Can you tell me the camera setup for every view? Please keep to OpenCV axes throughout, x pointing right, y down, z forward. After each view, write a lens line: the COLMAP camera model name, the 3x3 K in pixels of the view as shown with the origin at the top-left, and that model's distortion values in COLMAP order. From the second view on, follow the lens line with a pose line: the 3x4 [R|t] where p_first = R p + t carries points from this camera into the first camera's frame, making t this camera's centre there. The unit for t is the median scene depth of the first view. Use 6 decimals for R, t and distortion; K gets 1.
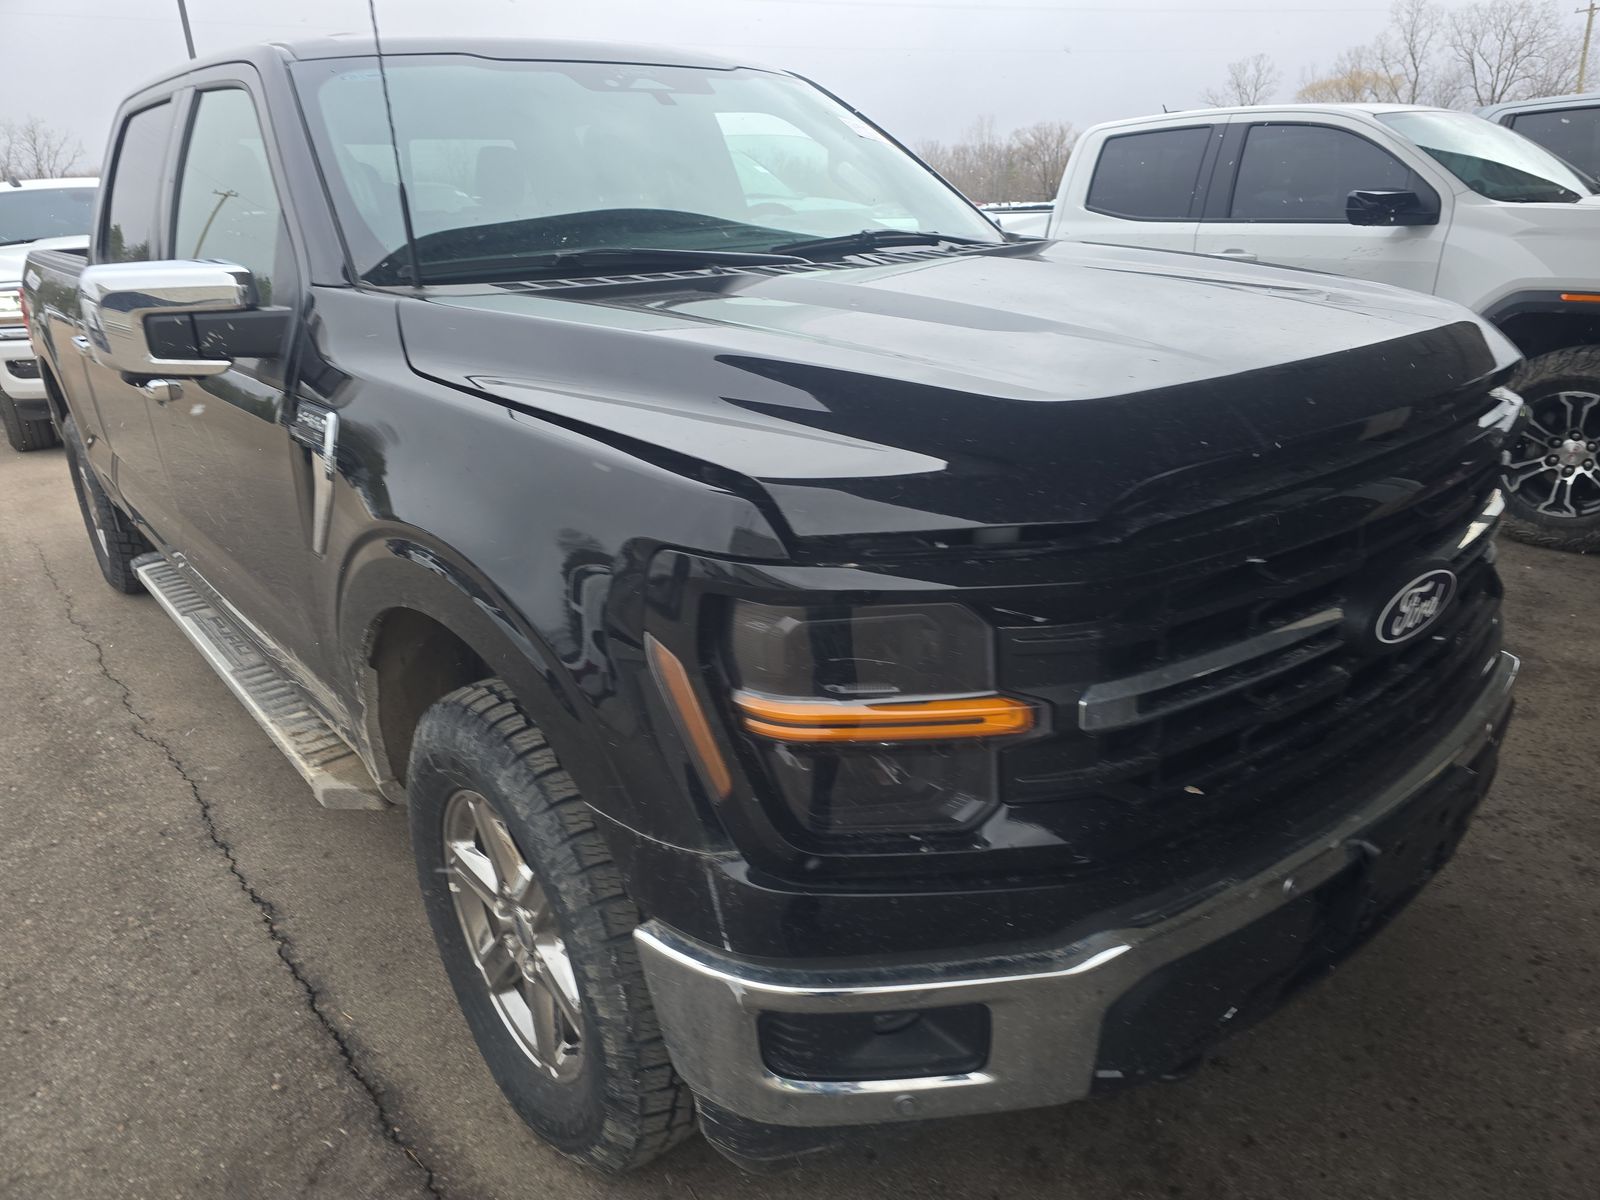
lens RADIAL K [[1083.1, 0, 797.1], [0, 1083.1, 605.5], [0, 0, 1]] dist [0.051574, -0.049105]
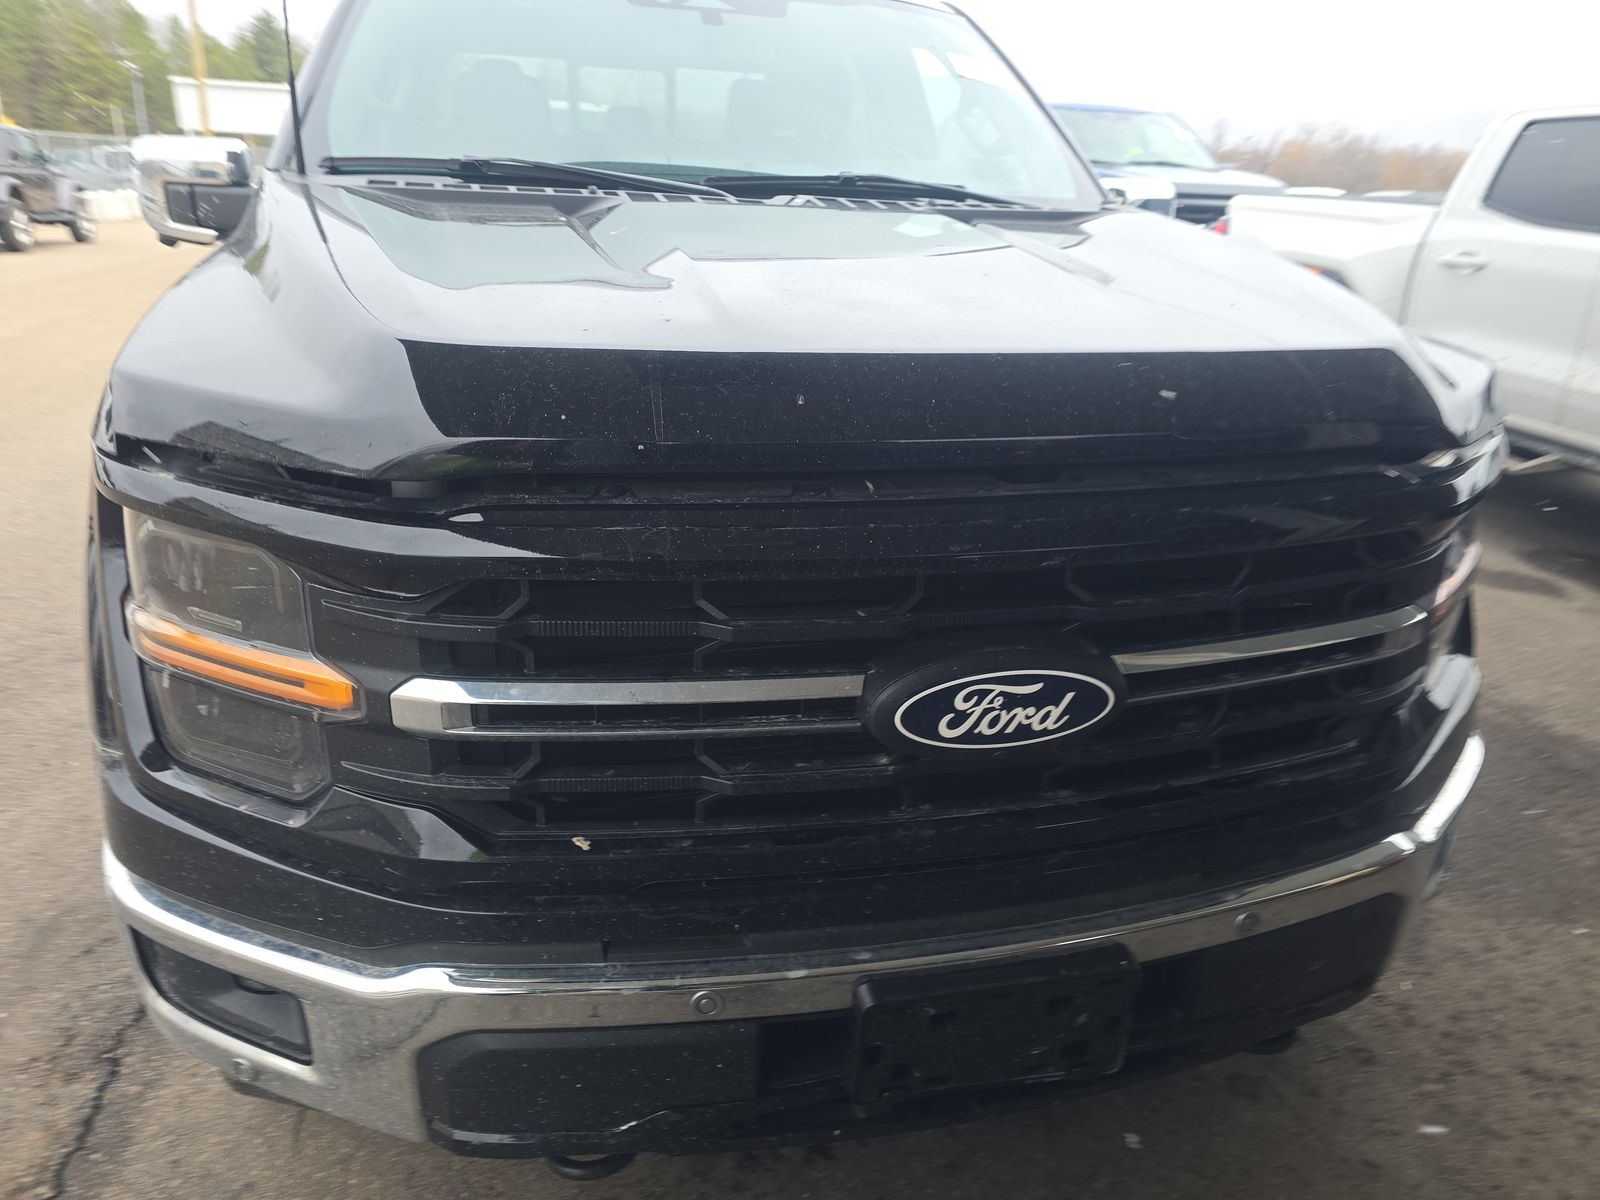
lens RADIAL K [[1083.1, 0, 802.9], [0, 1083.1, 593.9], [0, 0, 1]] dist [0.051574, -0.049105]
pose [[0.902979, 0.229749, -0.363103, 0.515824], [-0.222451, 0.972944, 0.062418, -0.068211], [0.367620, 0.024411, 0.929656, 0.196725]]
